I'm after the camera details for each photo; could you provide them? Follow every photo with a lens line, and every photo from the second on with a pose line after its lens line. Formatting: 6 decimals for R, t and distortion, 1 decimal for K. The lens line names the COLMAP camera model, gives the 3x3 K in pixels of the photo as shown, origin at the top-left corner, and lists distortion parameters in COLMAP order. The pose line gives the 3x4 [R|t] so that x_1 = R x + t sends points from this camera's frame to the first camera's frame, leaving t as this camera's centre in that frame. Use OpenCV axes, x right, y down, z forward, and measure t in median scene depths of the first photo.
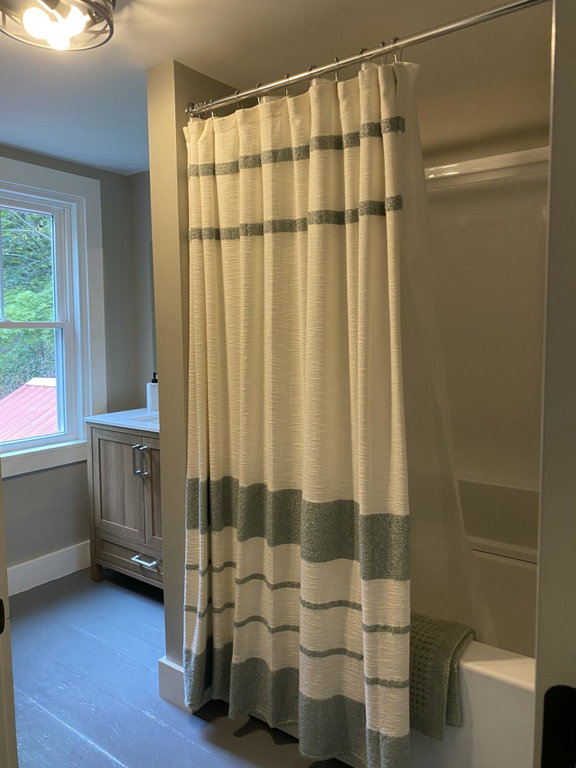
lens RADIAL K [[589.5, 0, 284.5], [0, 589.5, 381.3], [0, 0, 1]] dist [0.051849, -0.029850]
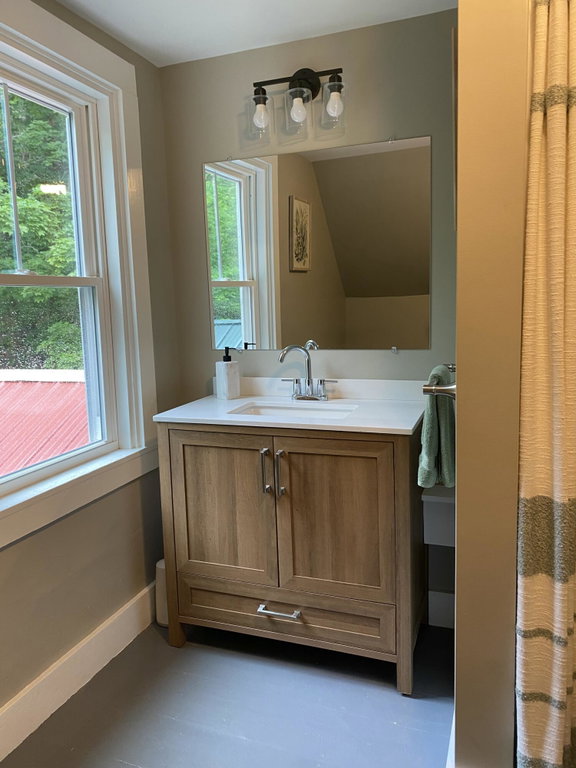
lens RADIAL K [[589.5, 0, 289.9], [0, 589.5, 383.4], [0, 0, 1]] dist [0.051849, -0.029850]
pose [[0.956092, -0.060380, 0.286778, -0.398699], [0.049300, 0.997738, 0.045708, 0.000467], [-0.288889, -0.029563, 0.956906, 0.319833]]
